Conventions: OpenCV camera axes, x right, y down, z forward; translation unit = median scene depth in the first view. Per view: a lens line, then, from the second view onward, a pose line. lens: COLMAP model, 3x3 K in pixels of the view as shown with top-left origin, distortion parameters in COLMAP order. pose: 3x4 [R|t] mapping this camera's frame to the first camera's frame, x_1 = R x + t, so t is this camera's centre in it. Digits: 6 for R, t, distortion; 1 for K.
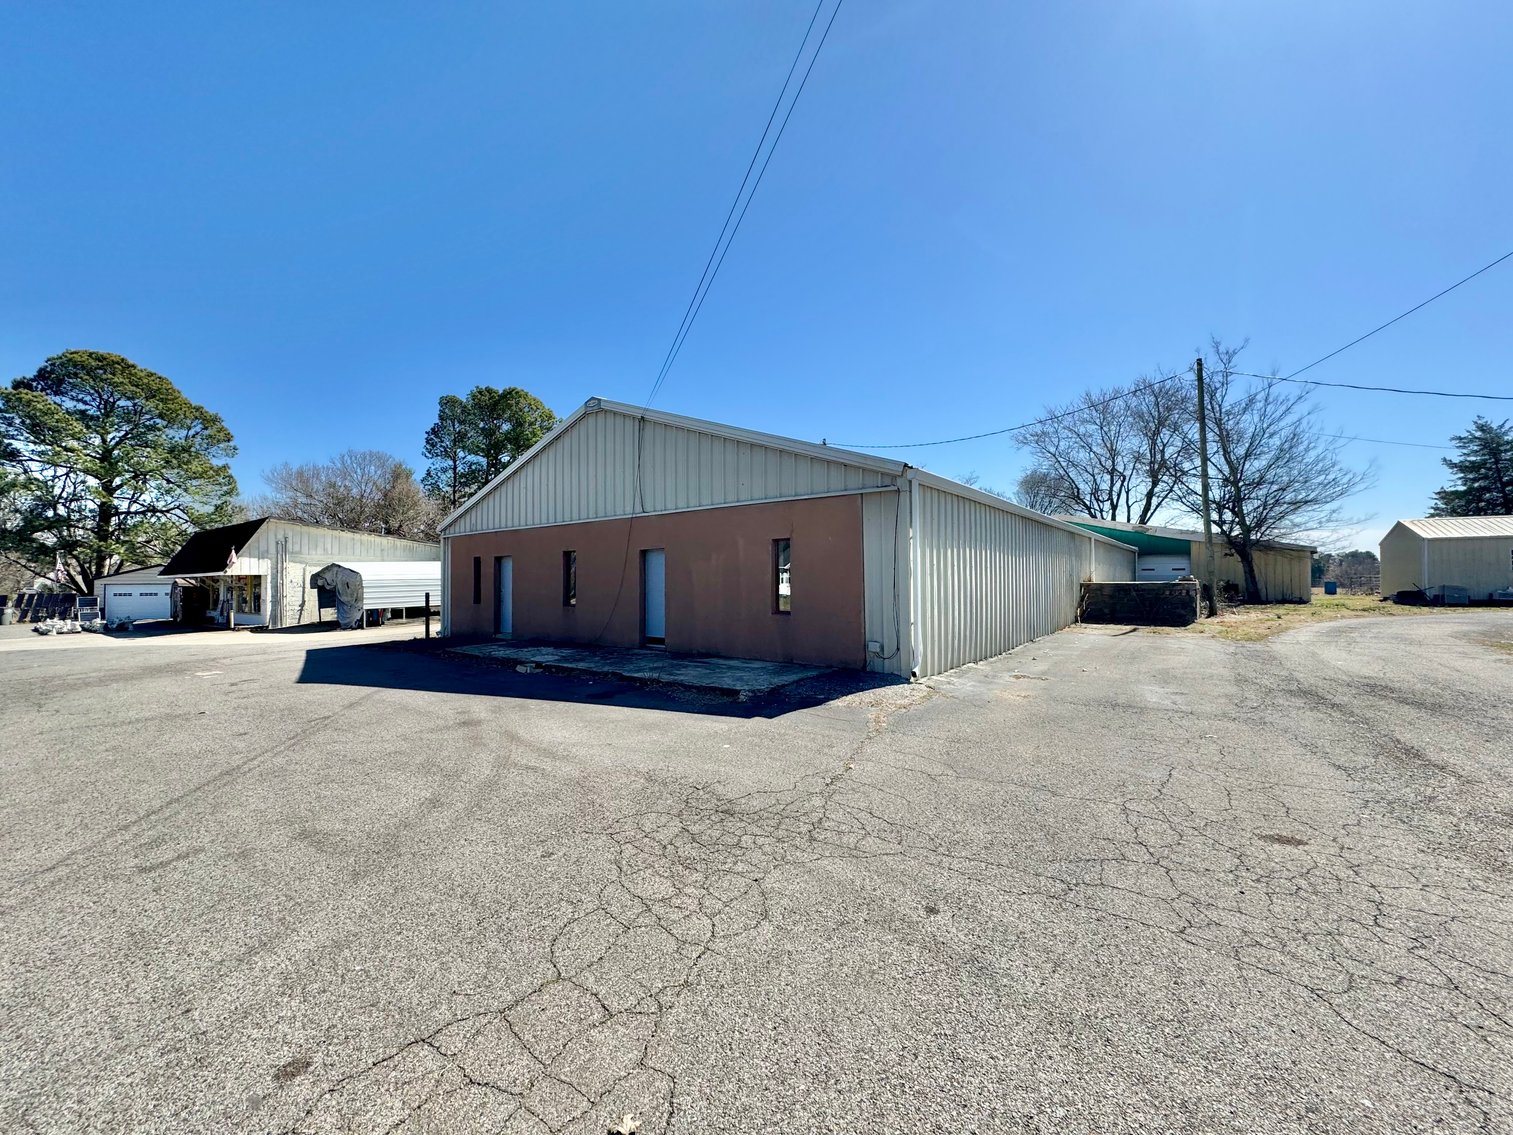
lens RADIAL K [[601.0, 0, 758.1], [0, 601.0, 573.9], [0, 0, 1]] dist [-0.001569, -0.000175]
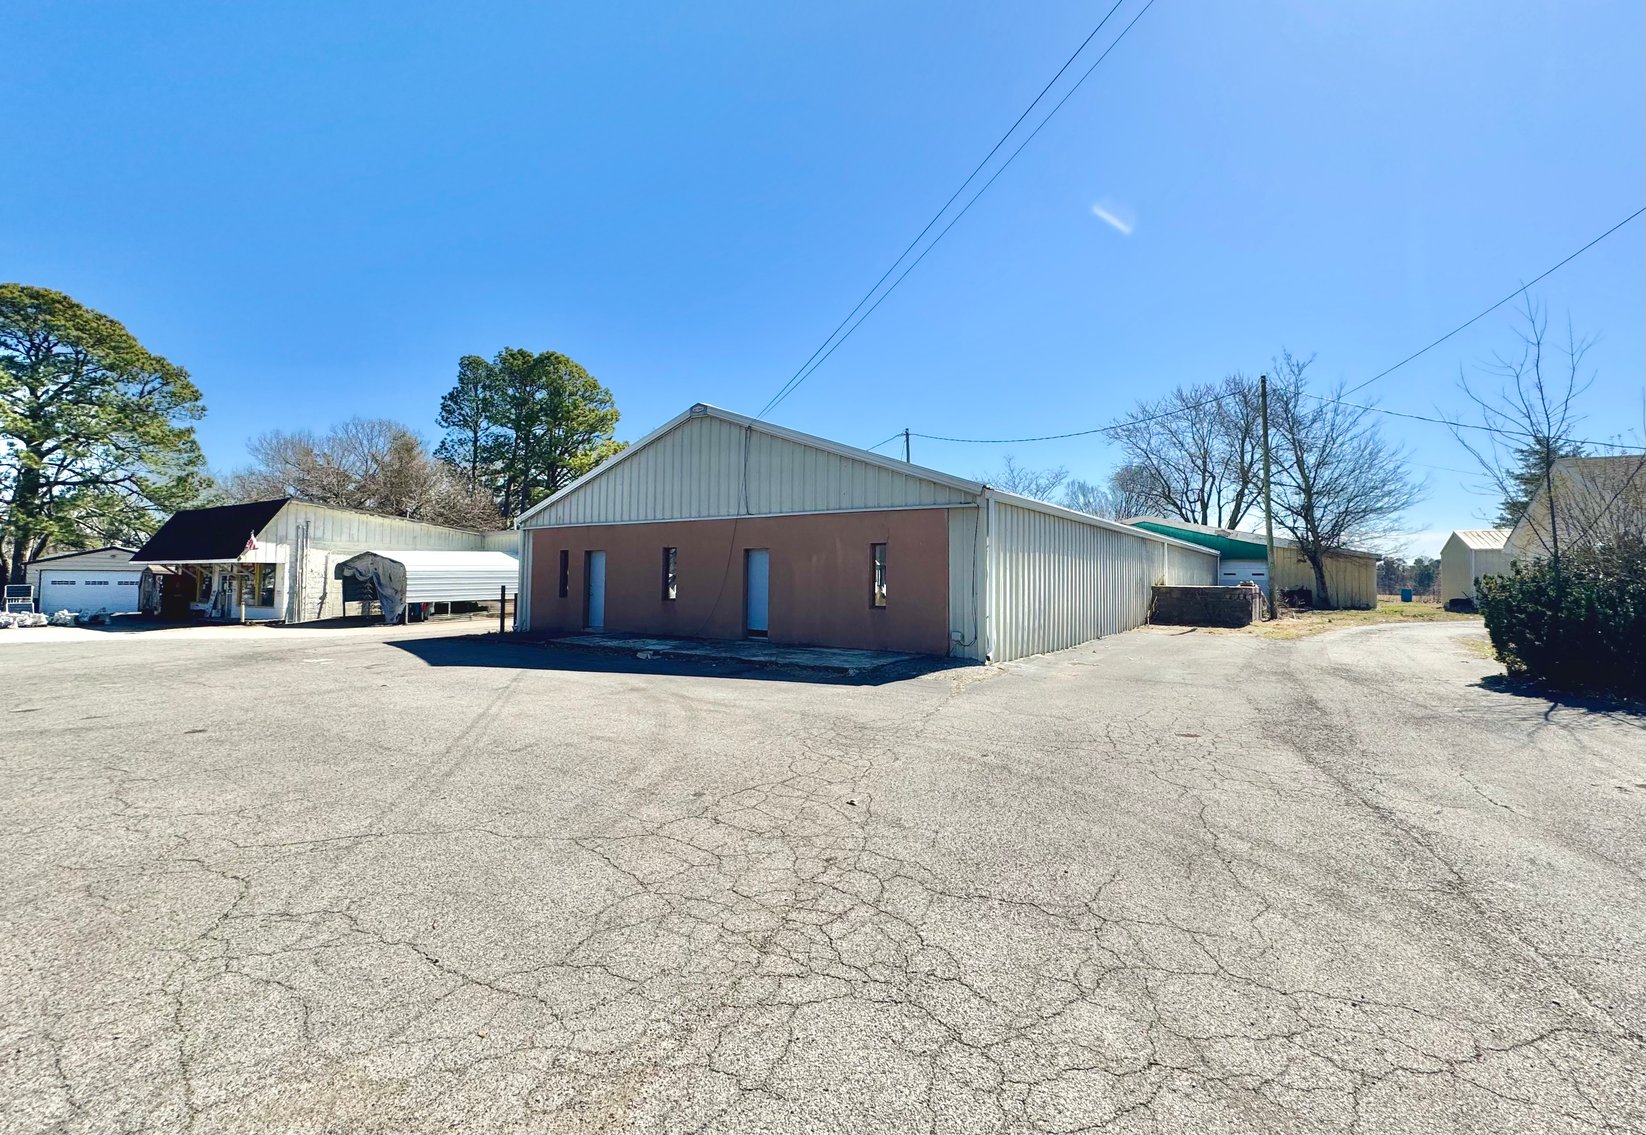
lens RADIAL K [[704.9, 0, 895.6], [0, 704.9, 550.3], [0, 0, 1]] dist [0.003300, -0.000082]
pose [[0.994549, 0.020640, 0.102206, -0.024581], [-0.017681, 0.999400, -0.029767, -0.001923], [-0.102759, 0.027798, 0.994318, -0.128660]]
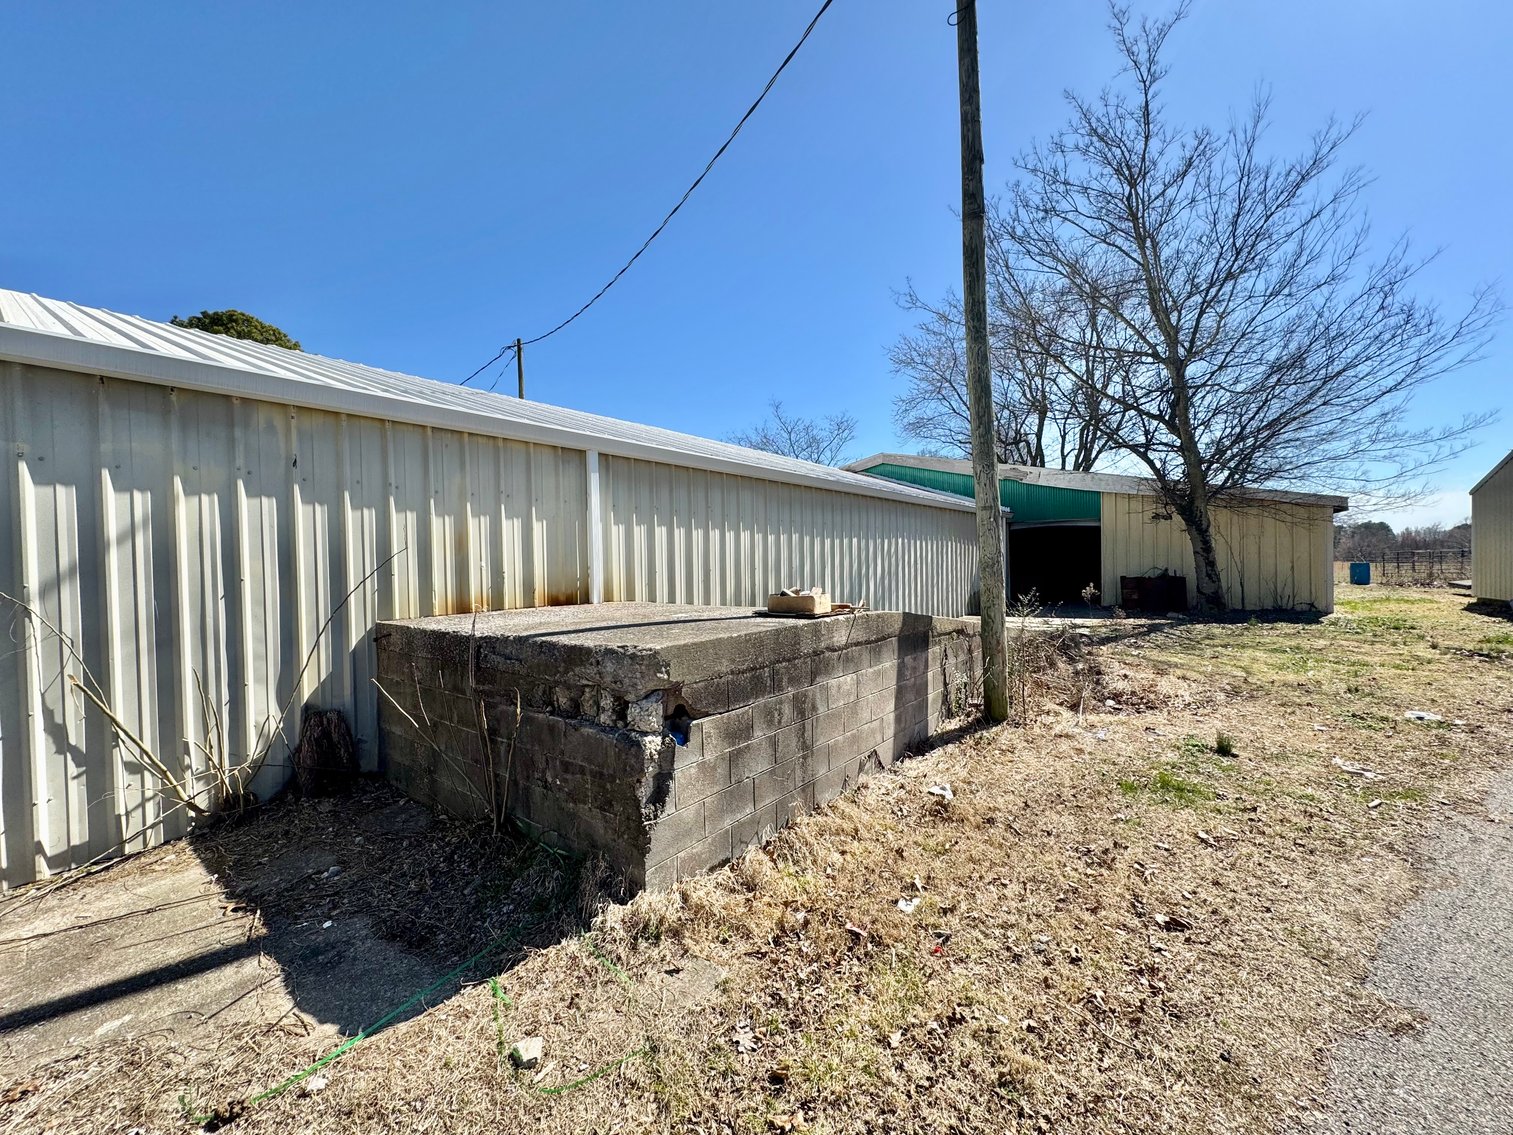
lens RADIAL K [[601.0, 0, 757.4], [0, 601.0, 570.9], [0, 0, 1]] dist [-0.001569, -0.000175]
pose [[0.999935, -0.011171, -0.002142, 0.498843], [0.011225, 0.999574, 0.026950, -0.005430], [0.001840, -0.026973, 0.999634, 0.560409]]
